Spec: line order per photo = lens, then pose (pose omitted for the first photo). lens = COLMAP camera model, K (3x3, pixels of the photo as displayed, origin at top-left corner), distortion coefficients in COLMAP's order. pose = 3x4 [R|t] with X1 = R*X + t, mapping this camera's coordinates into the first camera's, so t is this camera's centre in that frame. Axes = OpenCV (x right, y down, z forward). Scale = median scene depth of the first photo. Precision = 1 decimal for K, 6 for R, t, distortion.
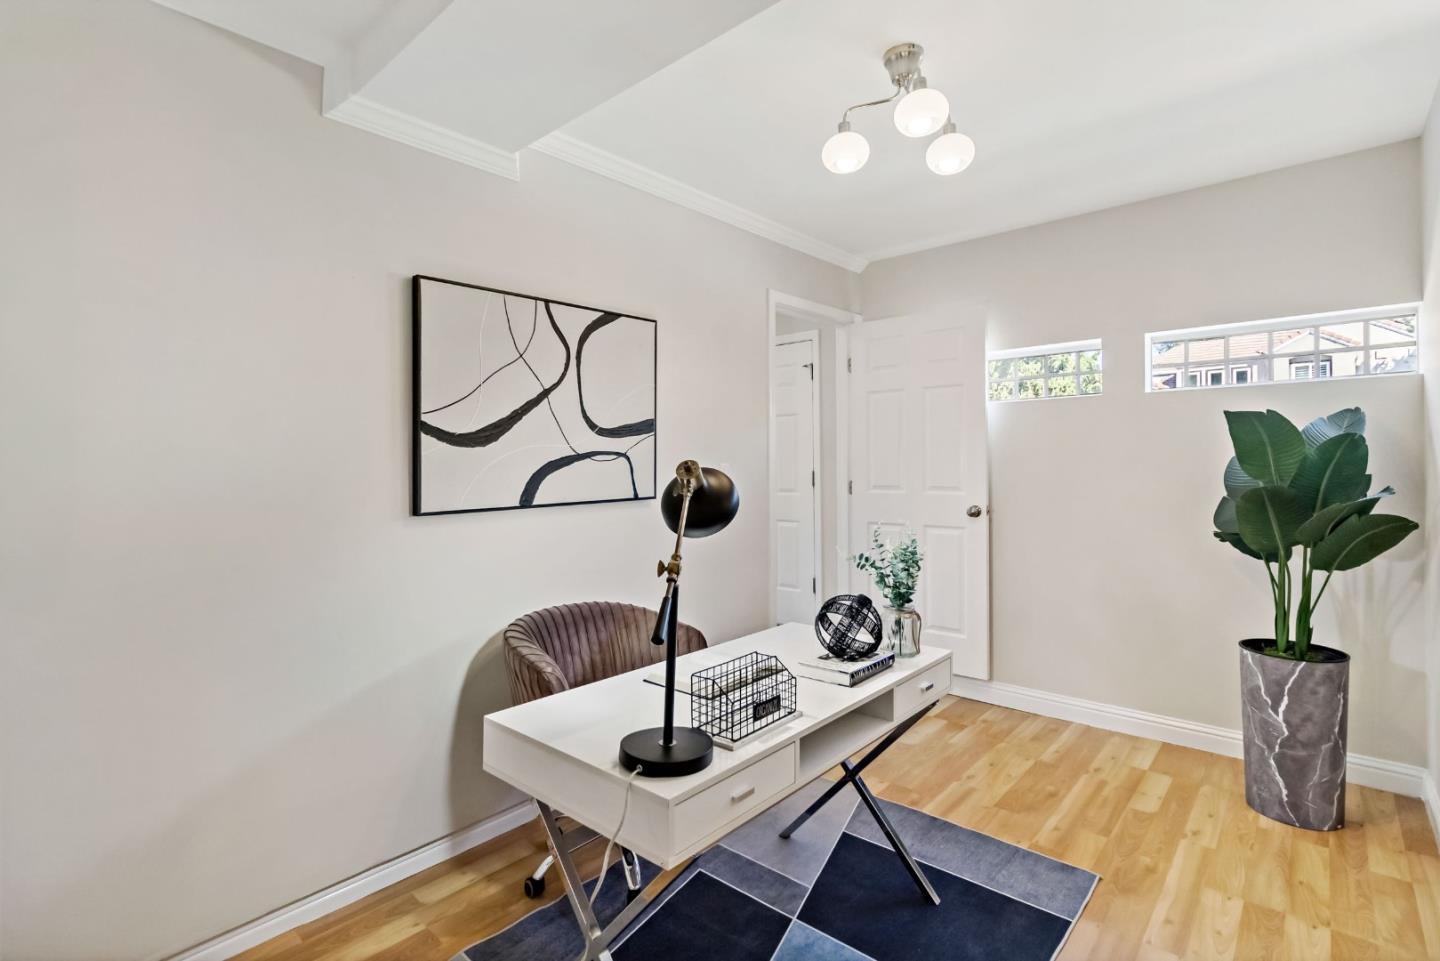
lens RADIAL K [[679.5, 0, 719.3], [0, 679.5, 430.6], [0, 0, 1]] dist [0.001679, -0.000218]
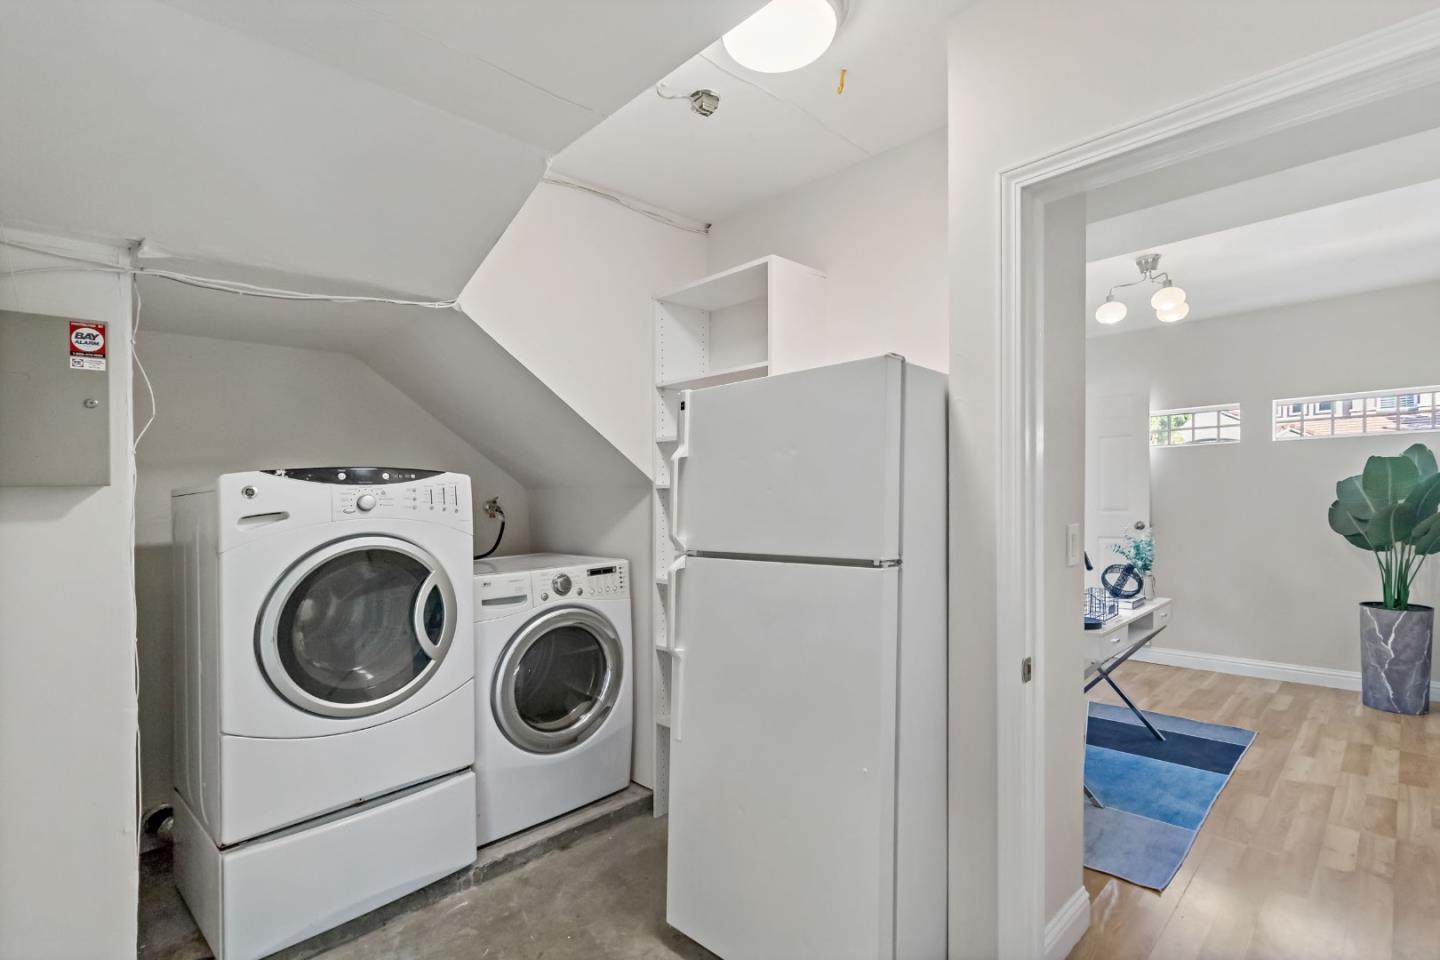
lens RADIAL K [[683.1, 0, 720.0], [0, 683.1, 480.0], [0, 0, 1]] dist [-0.004499, -0.000295]
pose [[0.997786, -0.008323, -0.065988, -0.572745], [0.010004, 0.999633, 0.025181, -0.027450], [0.065754, -0.025785, 0.997503, -0.662999]]
